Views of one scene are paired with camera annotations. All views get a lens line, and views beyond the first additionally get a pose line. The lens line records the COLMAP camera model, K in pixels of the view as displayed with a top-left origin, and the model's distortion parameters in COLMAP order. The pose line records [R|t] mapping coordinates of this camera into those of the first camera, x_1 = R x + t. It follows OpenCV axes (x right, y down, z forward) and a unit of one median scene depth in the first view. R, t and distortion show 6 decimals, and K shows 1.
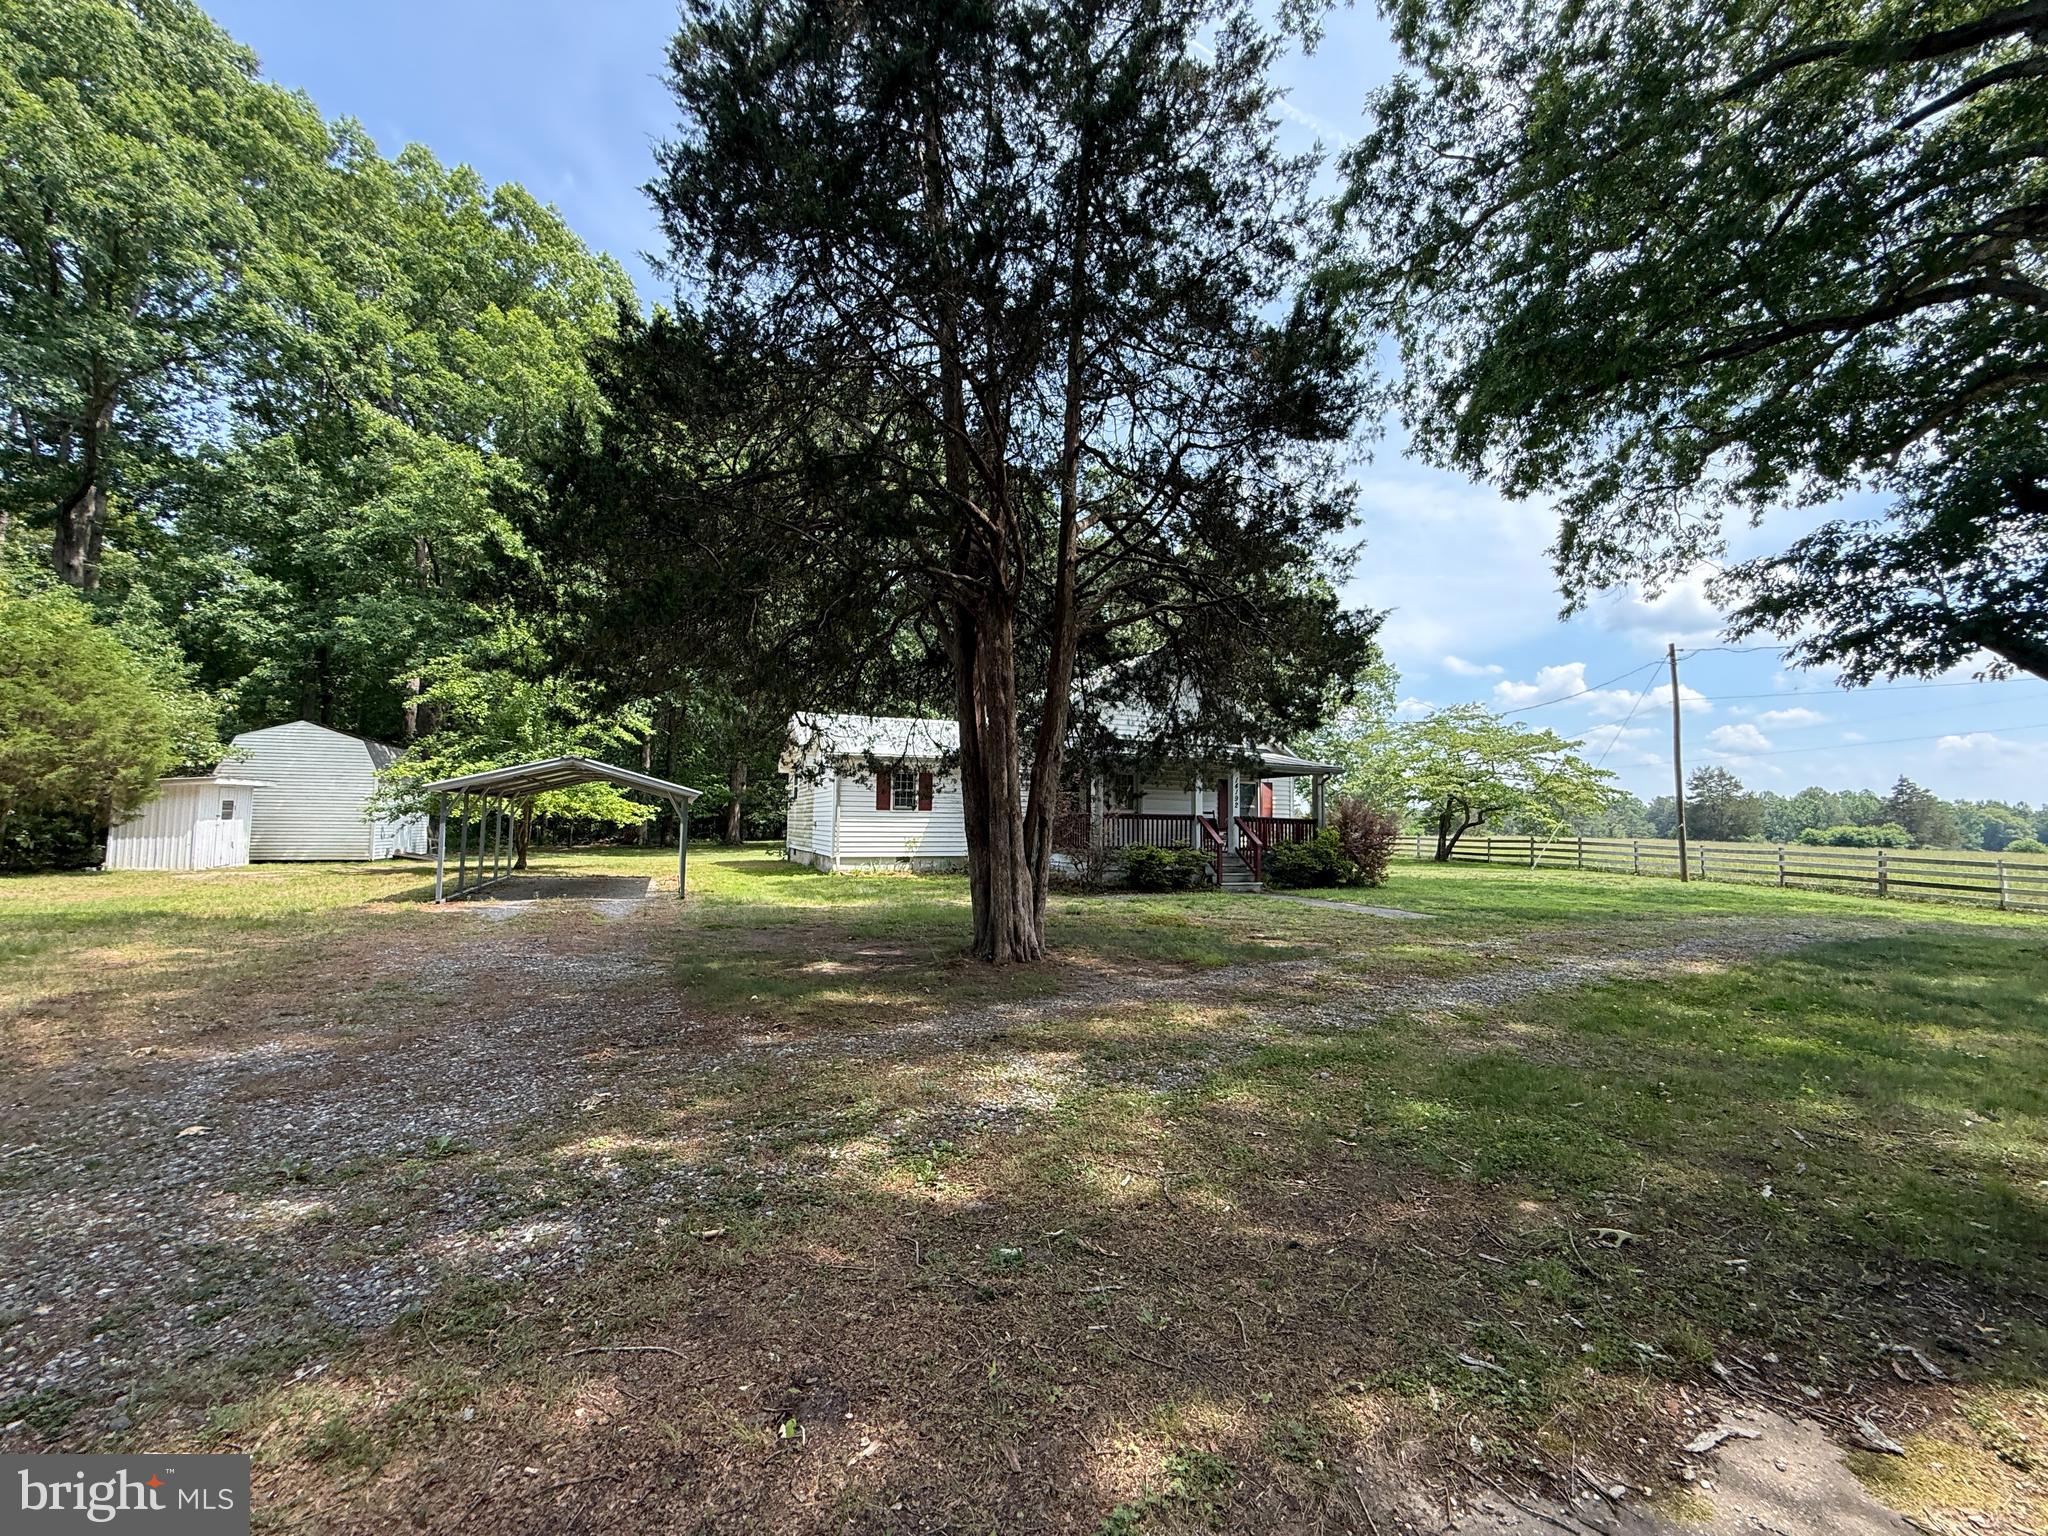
lens RADIAL K [[816.7, 0, 1019.2], [0, 816.7, 767.7], [0, 0, 1]] dist [-0.000854, -0.000312]
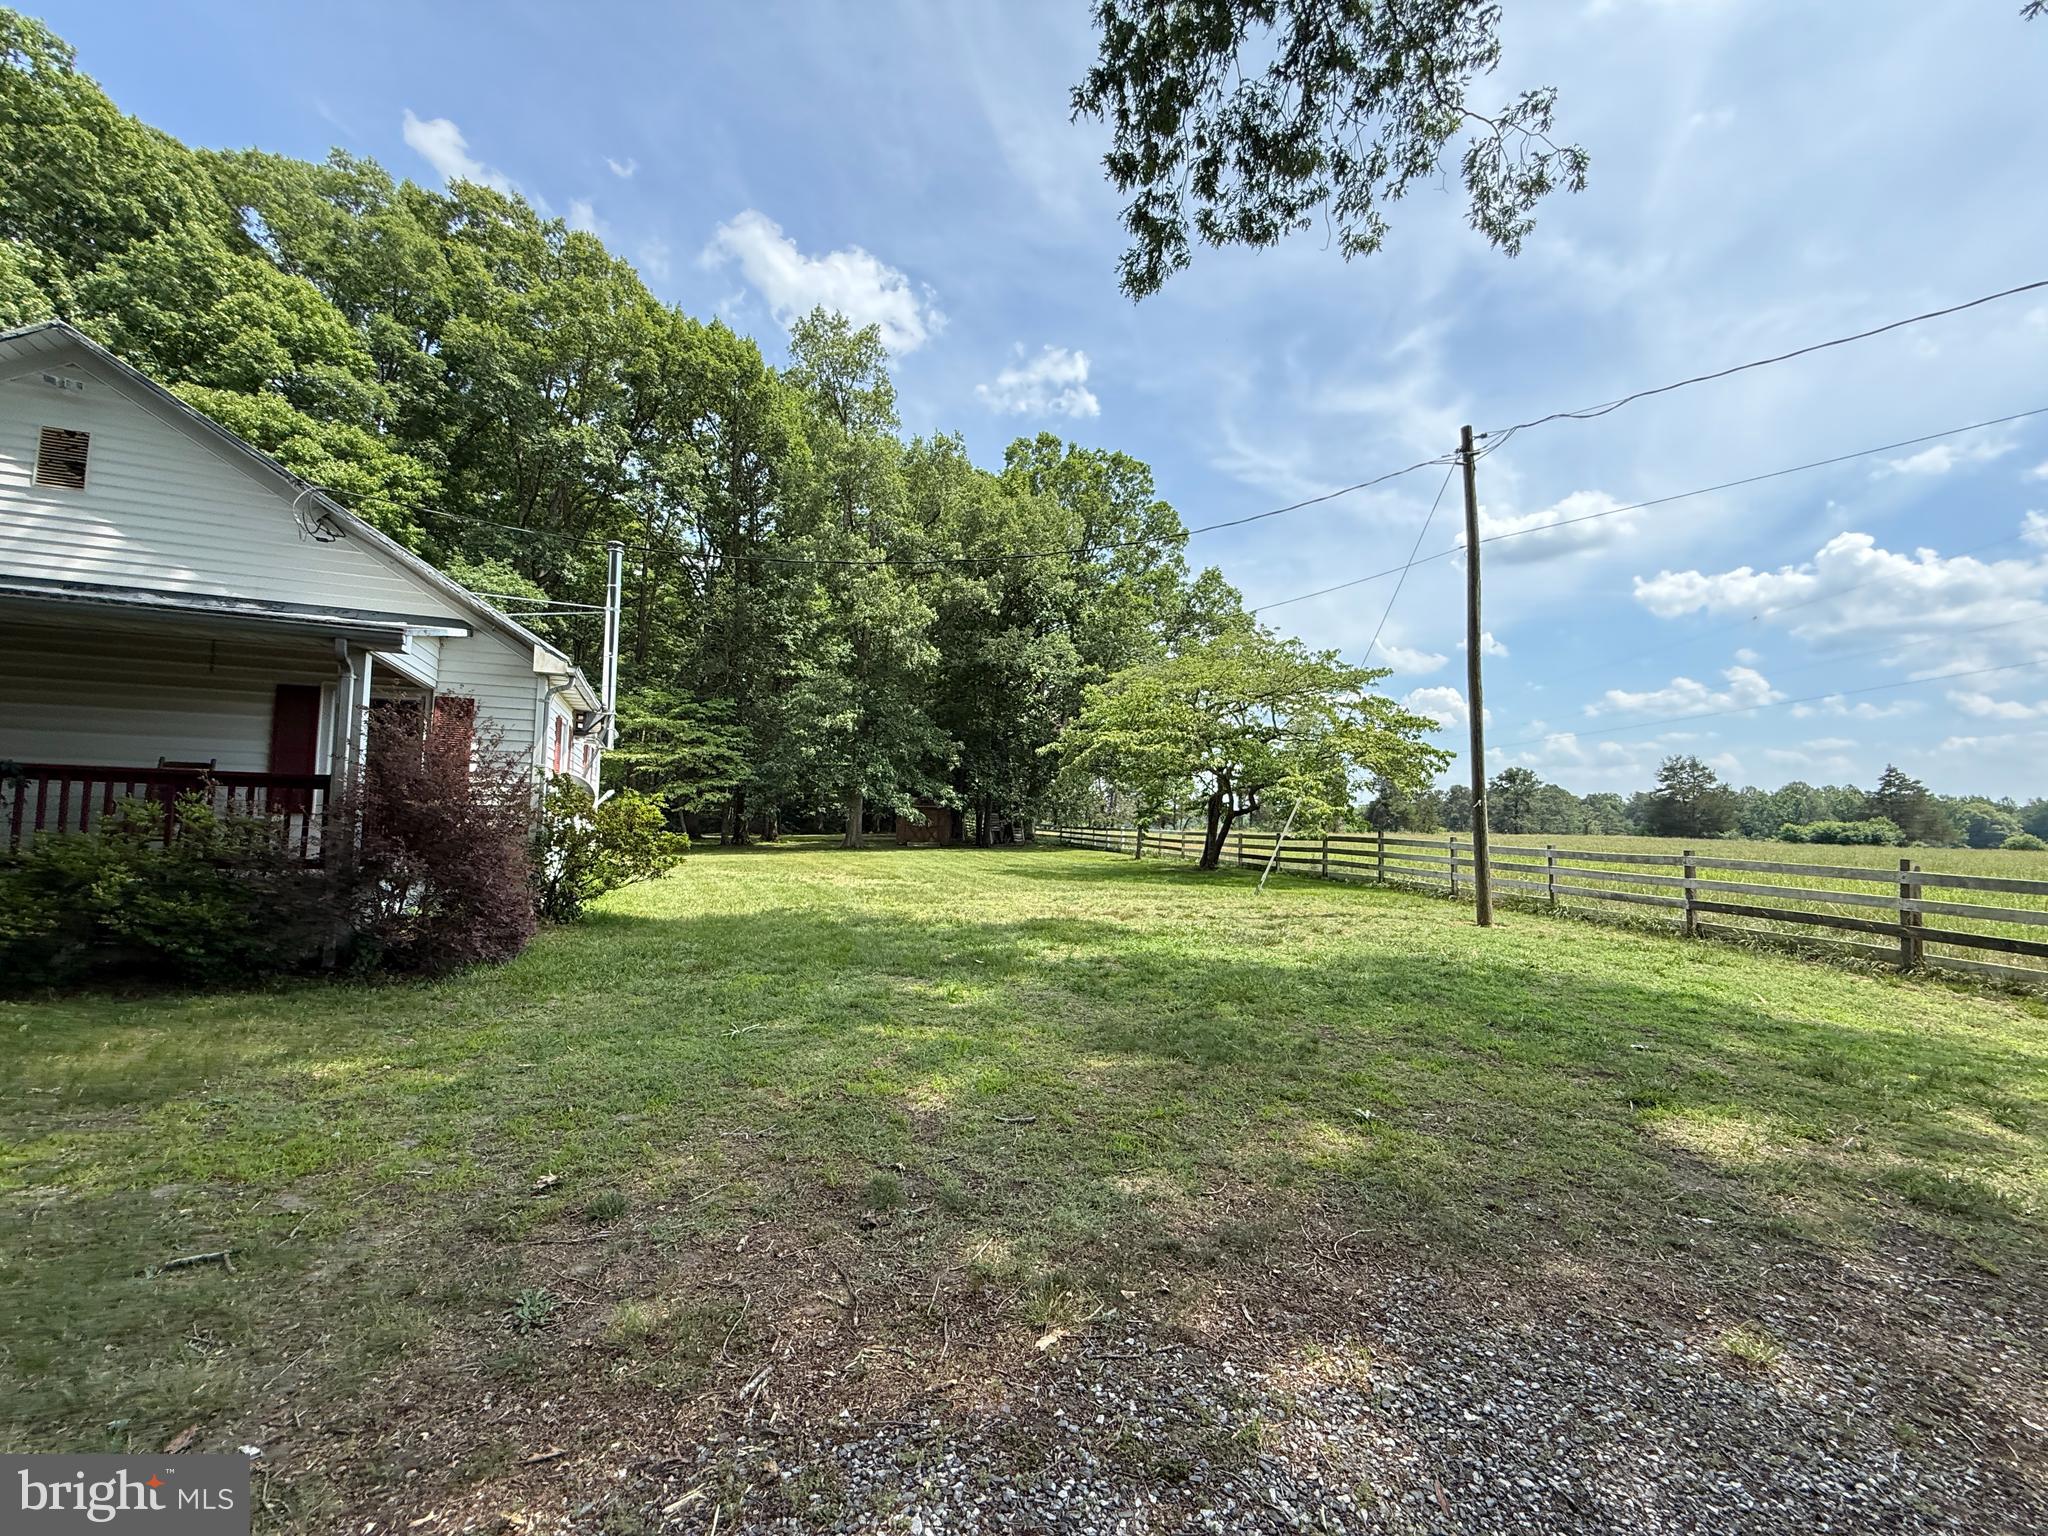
lens RADIAL K [[816.7, 0, 1019.2], [0, 816.7, 767.7], [0, 0, 1]] dist [-0.000854, -0.000312]
pose [[0.999947, 0.000053, 0.010279, 0.138932], [-0.000088, 0.999994, 0.003452, 0.012328], [-0.010278, -0.003453, 0.999941, 0.136389]]
